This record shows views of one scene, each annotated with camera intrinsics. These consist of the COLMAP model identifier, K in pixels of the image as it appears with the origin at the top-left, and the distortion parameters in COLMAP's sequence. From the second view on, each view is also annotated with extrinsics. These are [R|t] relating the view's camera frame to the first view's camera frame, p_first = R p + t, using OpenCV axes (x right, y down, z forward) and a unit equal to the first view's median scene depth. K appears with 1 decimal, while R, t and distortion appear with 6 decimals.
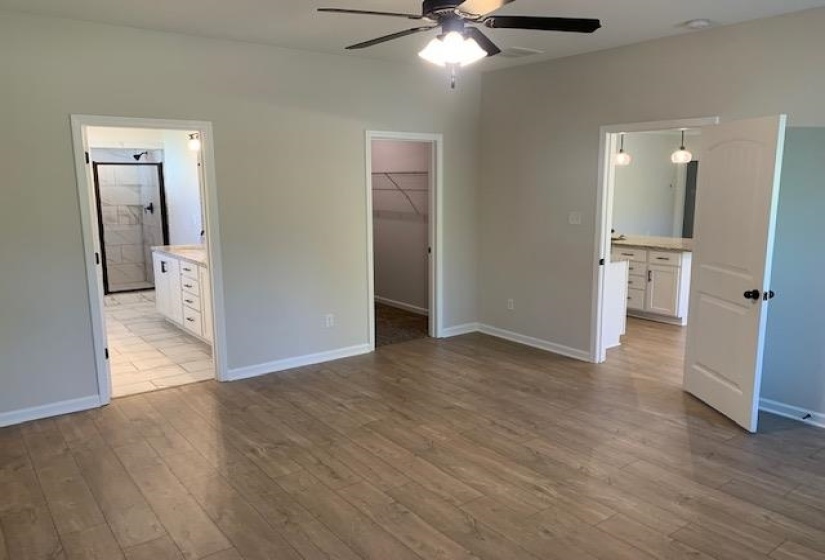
lens RADIAL K [[626.3, 0, 415.2], [0, 626.3, 298.3], [0, 0, 1]] dist [0.033312, -0.042847]
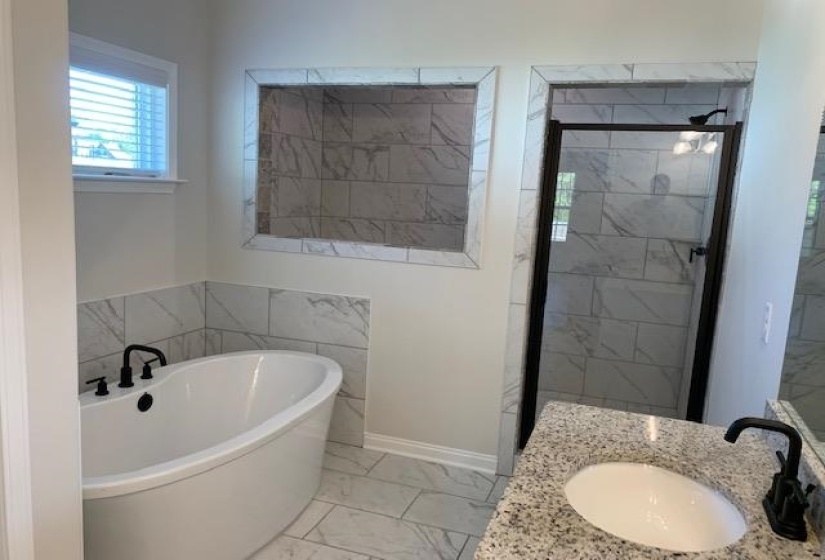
lens RADIAL K [[626.3, 0, 415.2], [0, 626.3, 298.3], [0, 0, 1]] dist [0.033312, -0.042847]
pose [[0.551844, 0.166871, -0.817082, -0.206955], [-0.206369, 0.976628, 0.060077, -0.108335], [0.808010, 0.135467, 0.573383, 0.676809]]
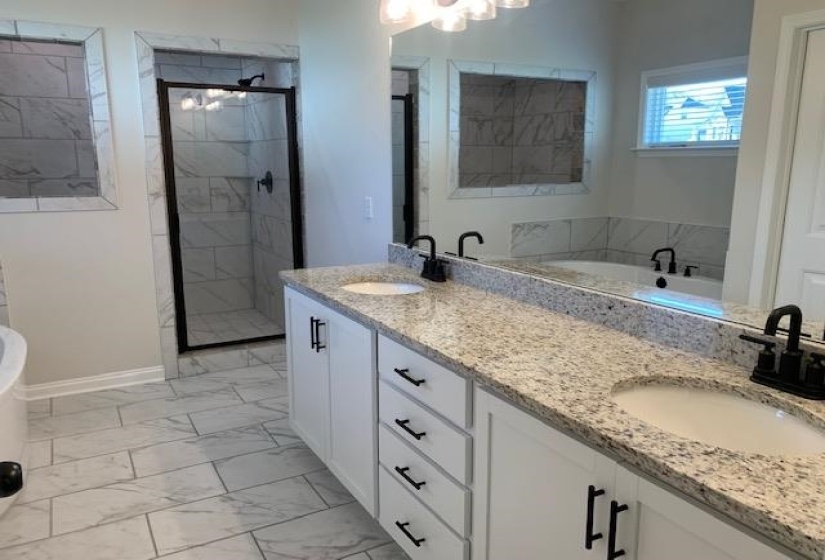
lens RADIAL K [[626.3, 0, 415.2], [0, 626.3, 298.3], [0, 0, 1]] dist [0.033312, -0.042847]
pose [[0.990644, 0.029270, -0.133294, -0.236284], [-0.026060, 0.999328, 0.025770, -0.065285], [0.133958, -0.022055, 0.990741, 0.517004]]
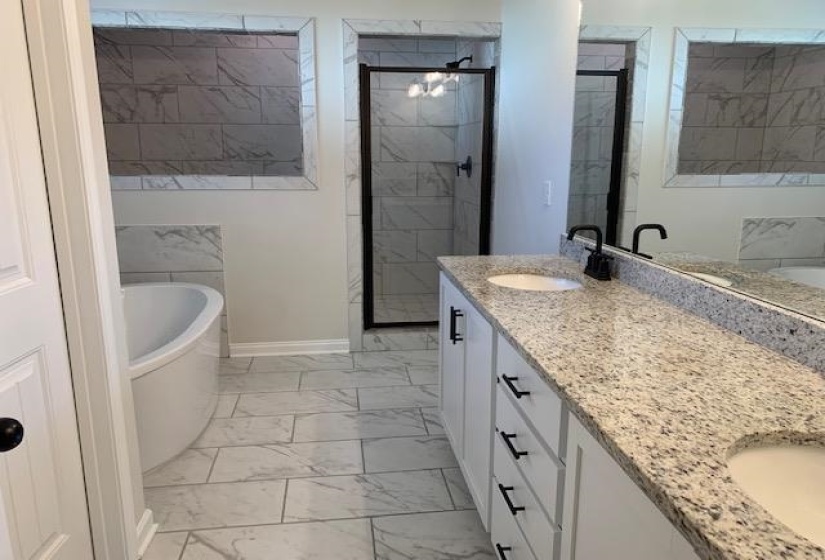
lens RADIAL K [[626.3, 0, 415.2], [0, 626.3, 298.3], [0, 0, 1]] dist [0.033312, -0.042847]
pose [[0.869553, 0.117140, -0.479746, -0.204936], [-0.096599, 0.993040, 0.067383, -0.068529], [0.484300, -0.012250, 0.874816, 0.551165]]
